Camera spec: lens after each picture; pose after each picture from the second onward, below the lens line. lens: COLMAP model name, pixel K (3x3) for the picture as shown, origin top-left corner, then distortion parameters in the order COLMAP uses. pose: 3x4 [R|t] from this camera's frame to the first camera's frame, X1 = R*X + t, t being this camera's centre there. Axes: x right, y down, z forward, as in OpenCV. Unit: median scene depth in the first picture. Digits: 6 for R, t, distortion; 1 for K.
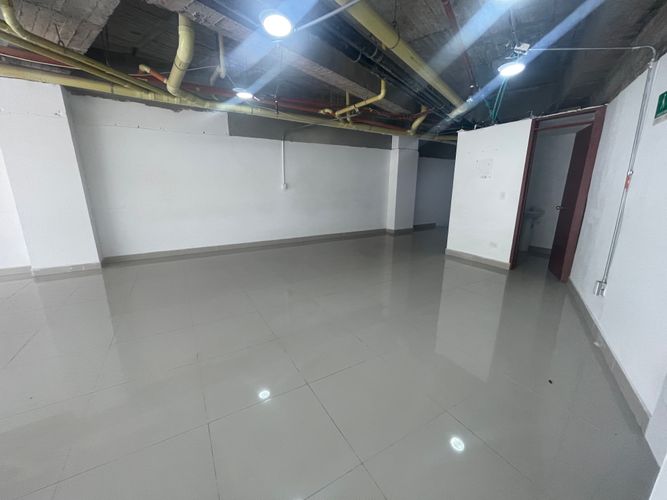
lens RADIAL K [[269.2, 0, 331.8], [0, 269.2, 250.3], [0, 0, 1]] dist [-0.000131, 0.000356]
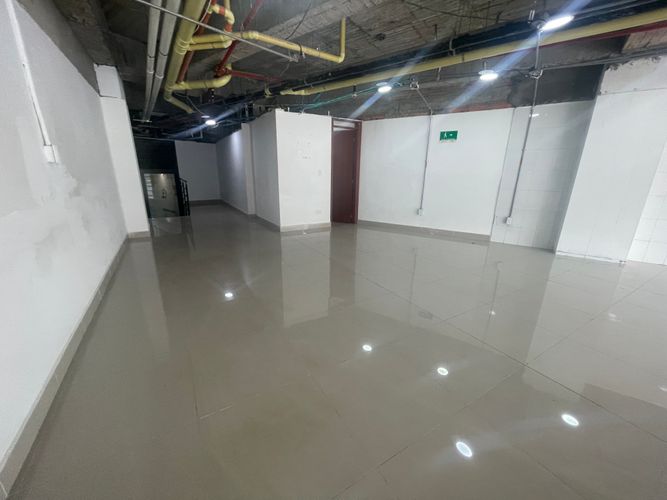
lens RADIAL K [[269.2, 0, 331.8], [0, 269.2, 250.3], [0, 0, 1]] dist [-0.000131, 0.000356]
pose [[-0.014588, -0.285534, 0.958258, -0.649533], [0.220084, 0.933940, 0.281638, -0.186767], [-0.975372, 0.215006, 0.049218, 0.862769]]
